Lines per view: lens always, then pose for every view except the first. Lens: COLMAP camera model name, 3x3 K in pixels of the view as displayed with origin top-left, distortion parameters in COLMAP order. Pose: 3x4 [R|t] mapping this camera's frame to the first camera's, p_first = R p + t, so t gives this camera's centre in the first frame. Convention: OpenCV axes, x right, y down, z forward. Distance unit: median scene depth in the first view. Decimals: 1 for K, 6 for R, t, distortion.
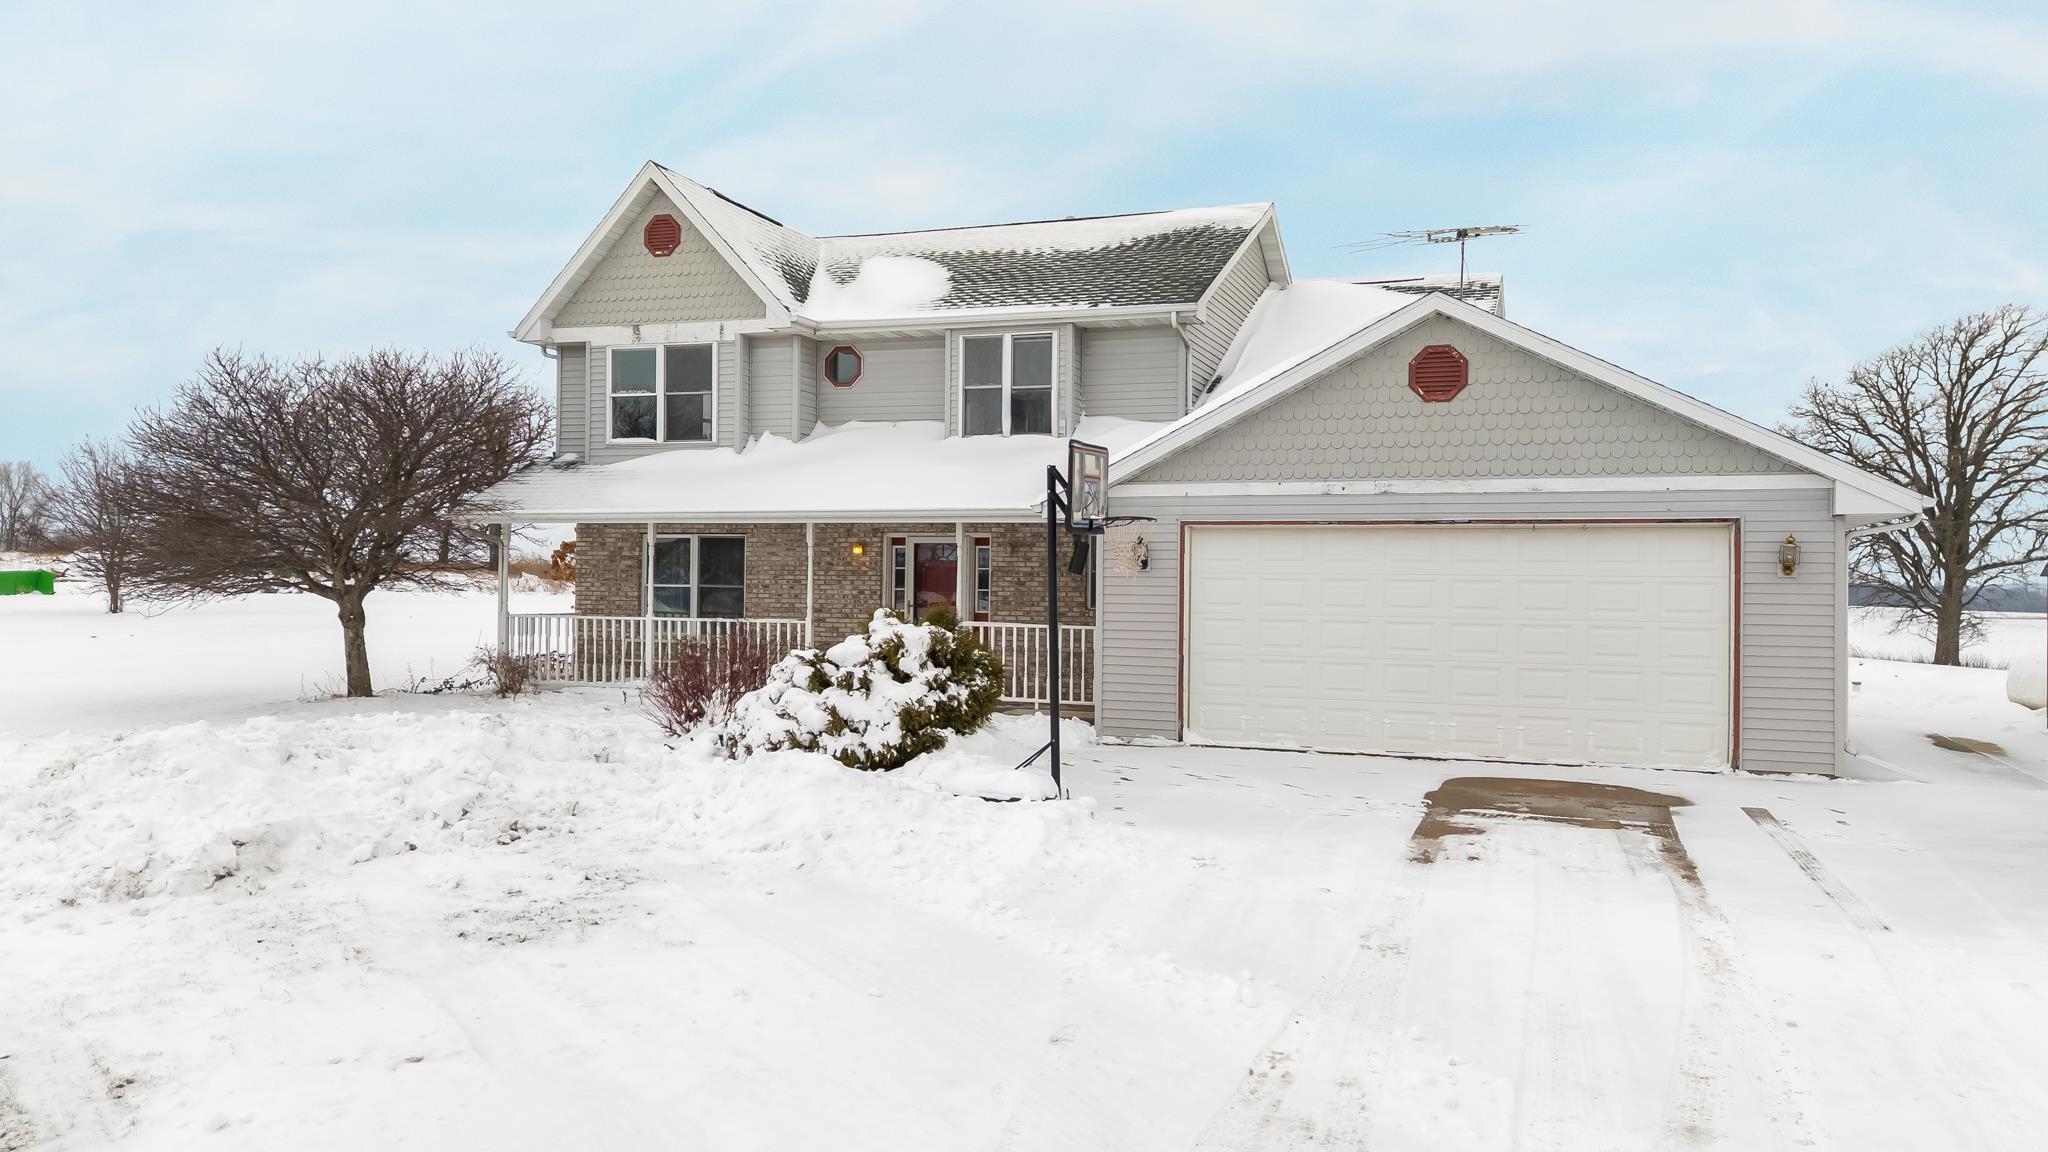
lens RADIAL K [[1493.6, 0, 1024.0], [0, 1493.6, 576.0], [0, 0, 1]] dist [0.094495, -0.109247]
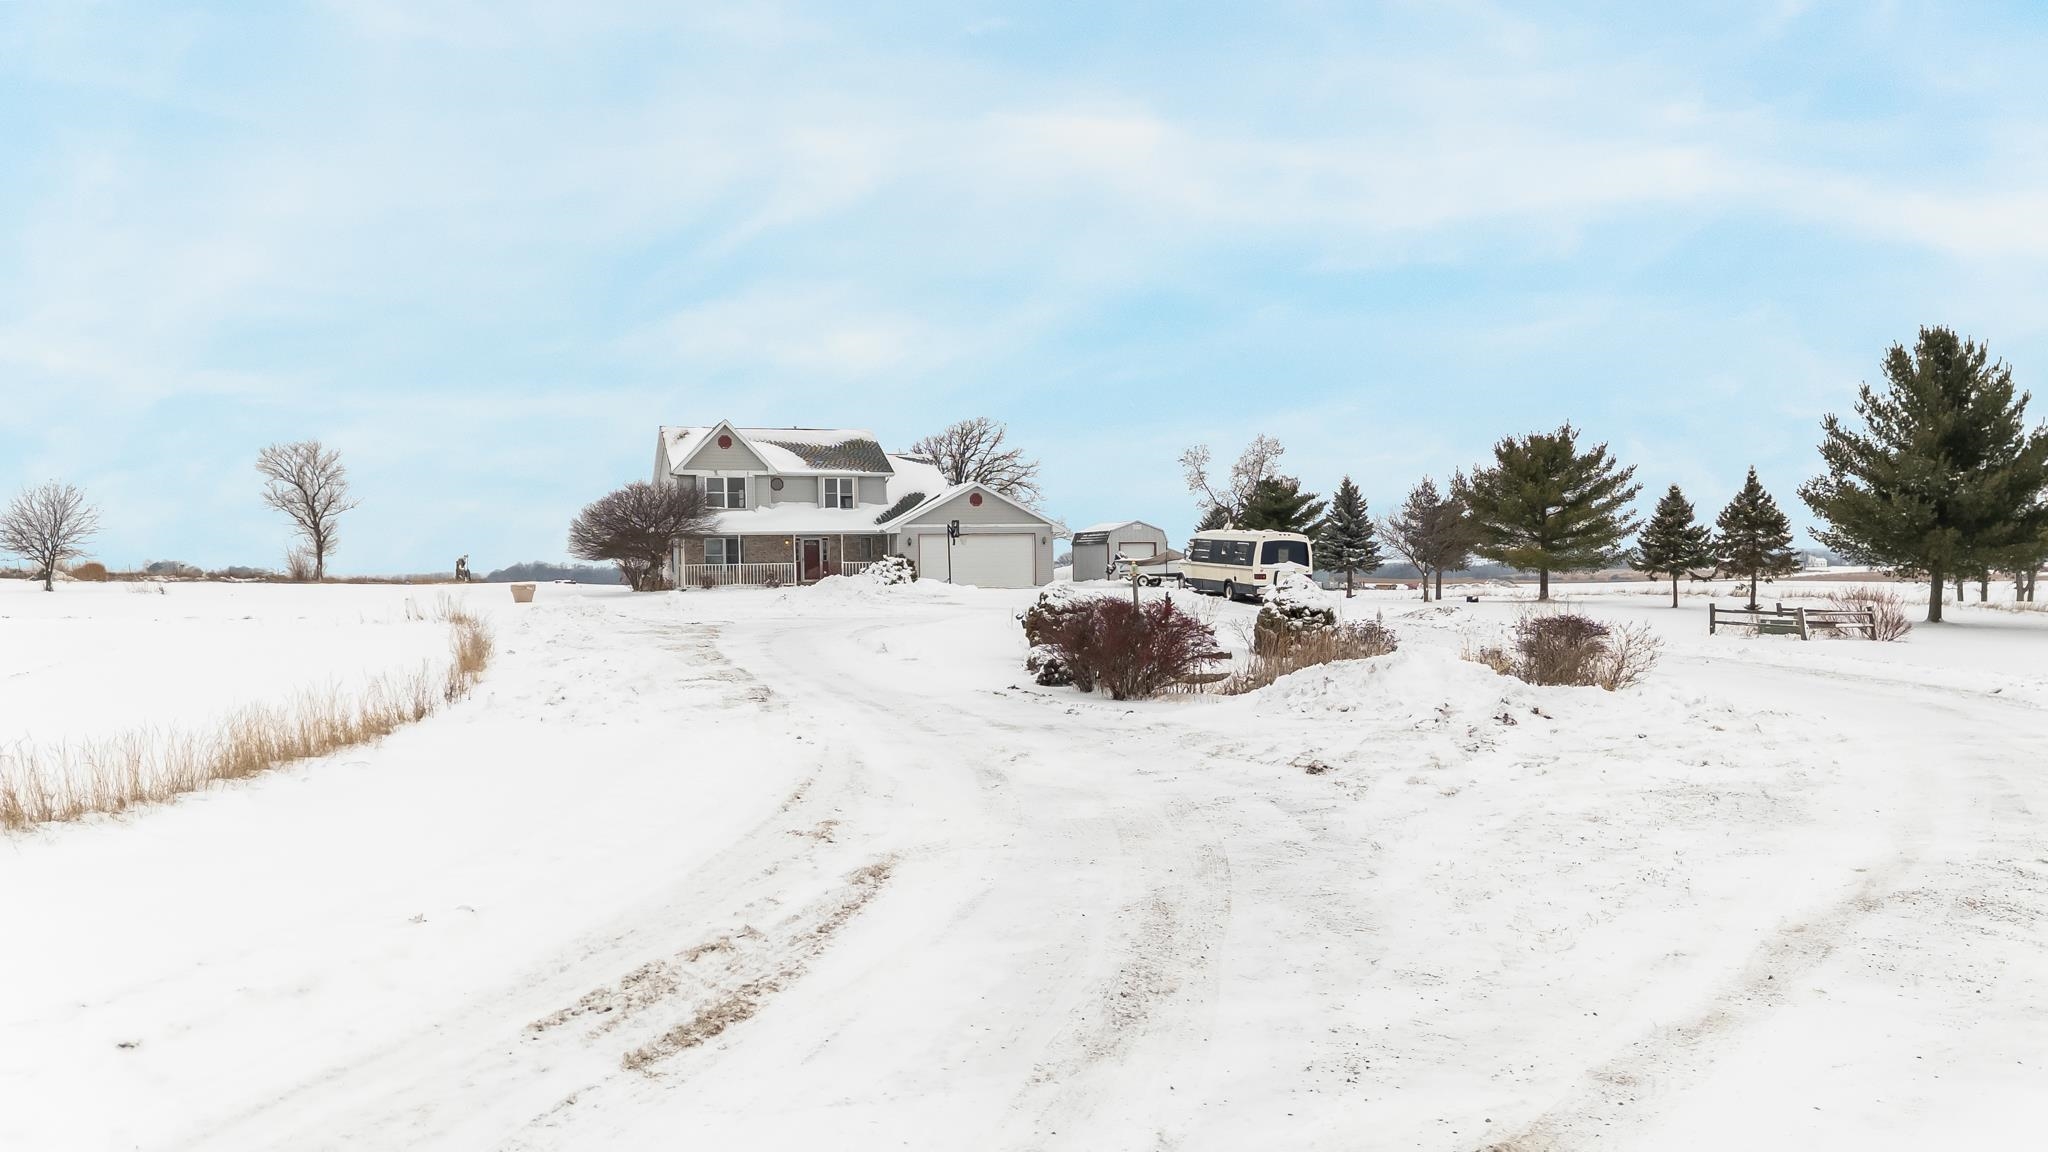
lens RADIAL K [[1493.6, 0, 1024.0], [0, 1493.6, 576.0], [0, 0, 1]] dist [0.094495, -0.109247]
pose [[0.782538, -0.026440, 0.622041, -1.719128], [0.023352, 0.999641, 0.013113, 0.024735], [-0.622164, 0.004265, 0.782875, -1.835881]]
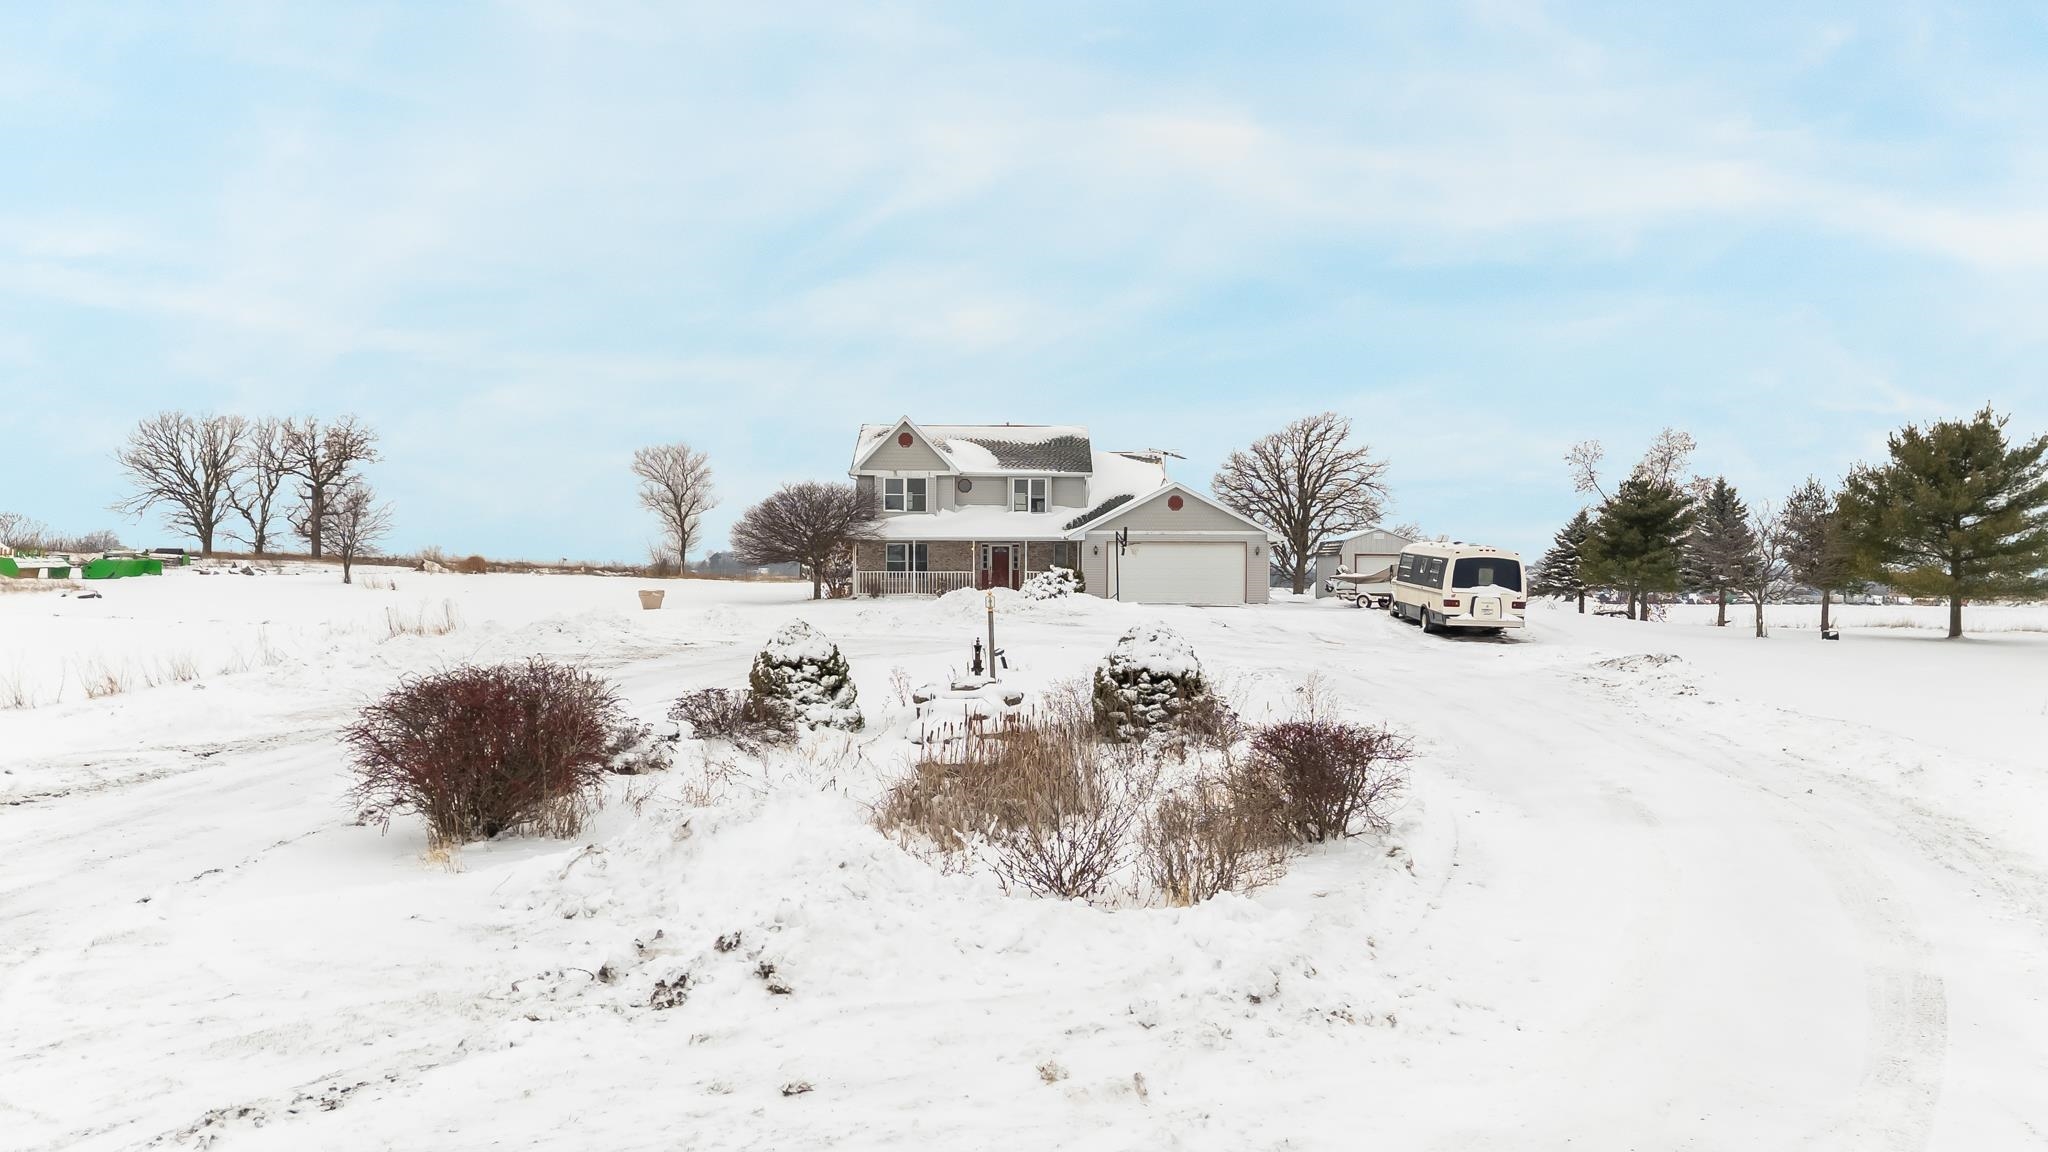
lens RADIAL K [[1456.2, 0, 1002.3], [0, 1456.2, 625.6], [0, 0, 1]] dist [0.012151, 0.001758]
pose [[0.942822, -0.019515, 0.332724, -1.019983], [0.005363, 0.999043, 0.043399, 0.009948], [-0.333253, -0.039133, 0.942025, -1.738899]]
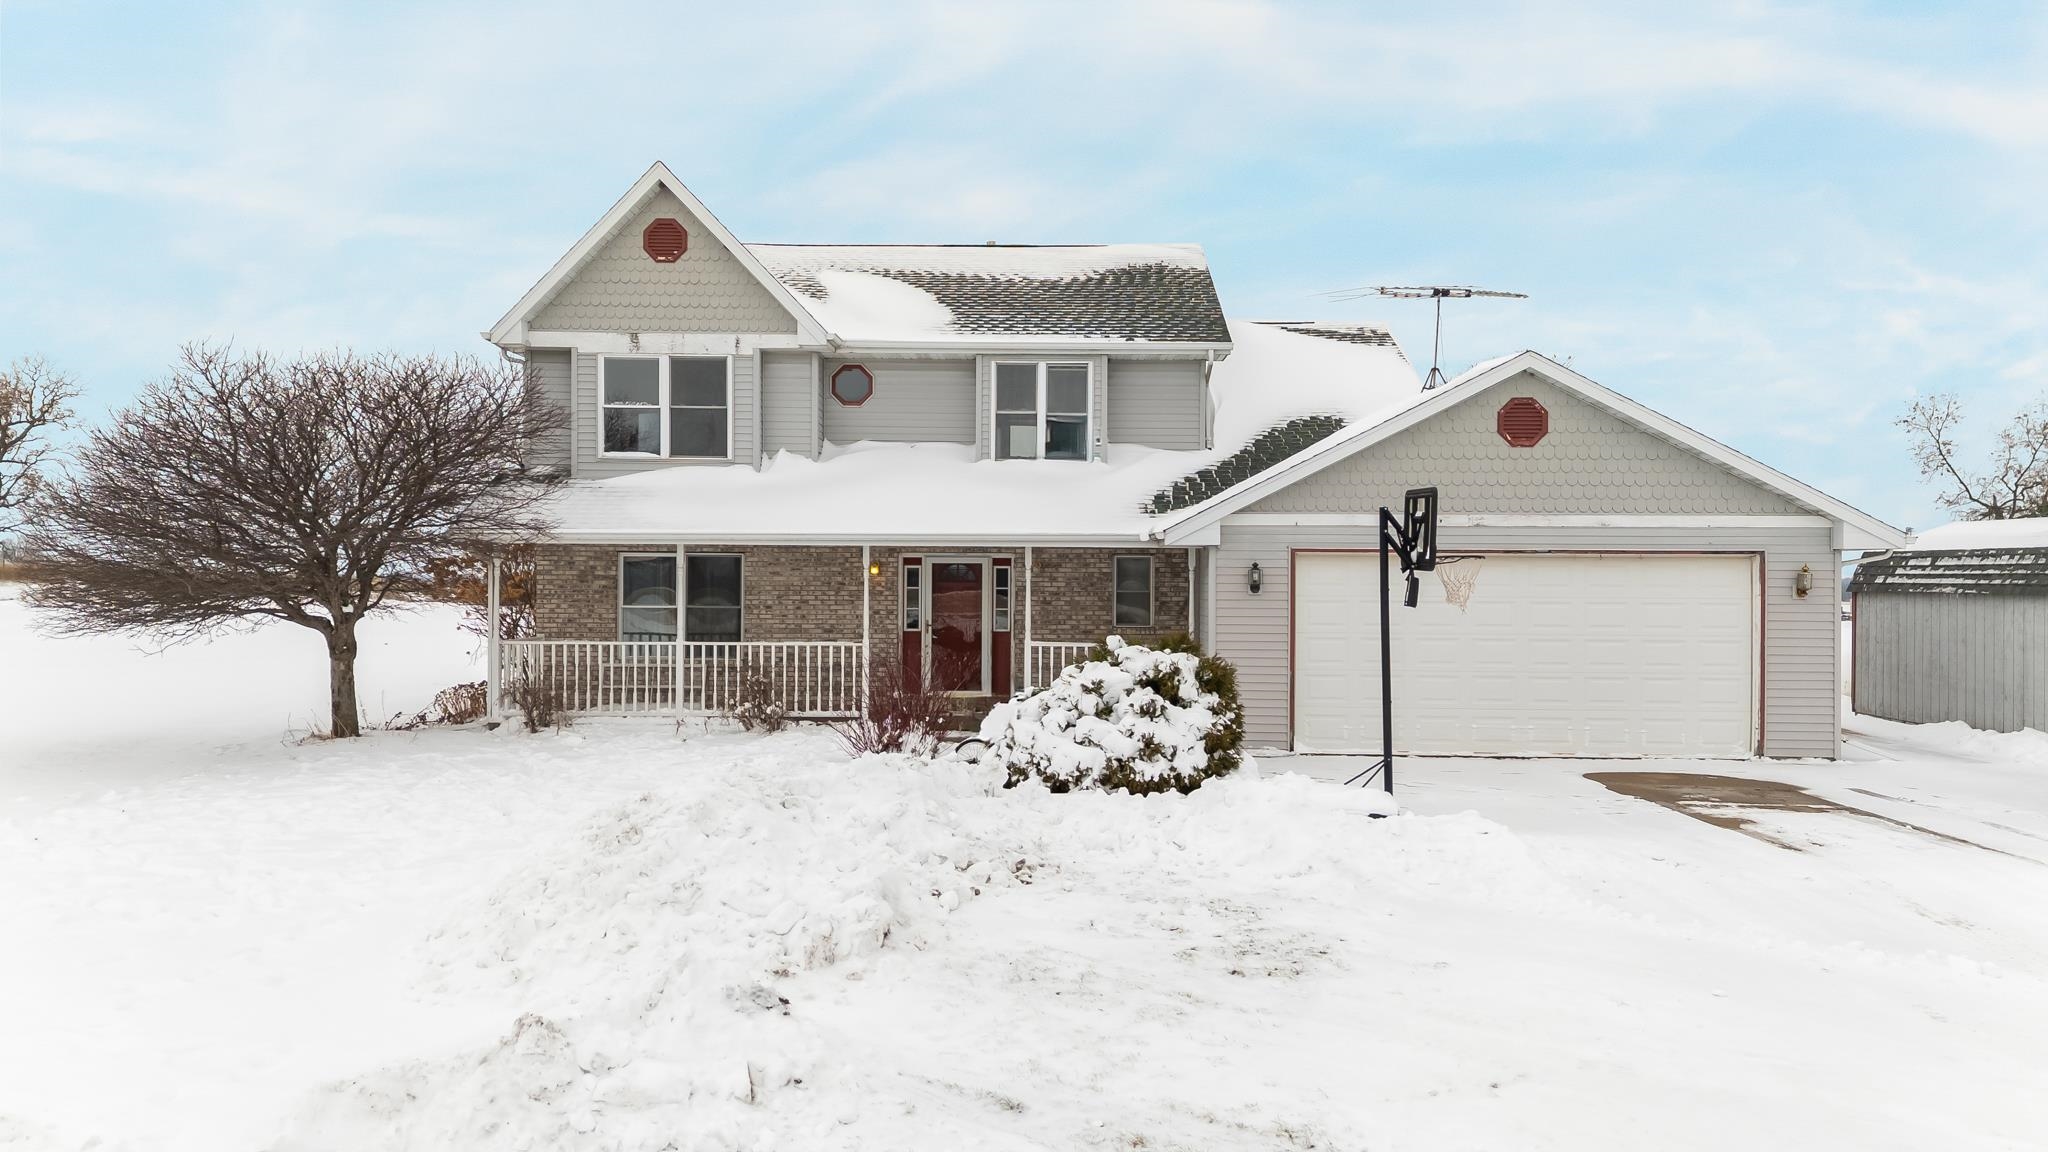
lens RADIAL K [[1493.6, 0, 1024.0], [0, 1493.6, 576.0], [0, 0, 1]] dist [0.094495, -0.109247]
pose [[0.946803, -0.003749, 0.321792, -0.338975], [0.002938, 0.999991, 0.003007, -0.016230], [-0.321800, -0.001902, 0.946806, 0.024628]]
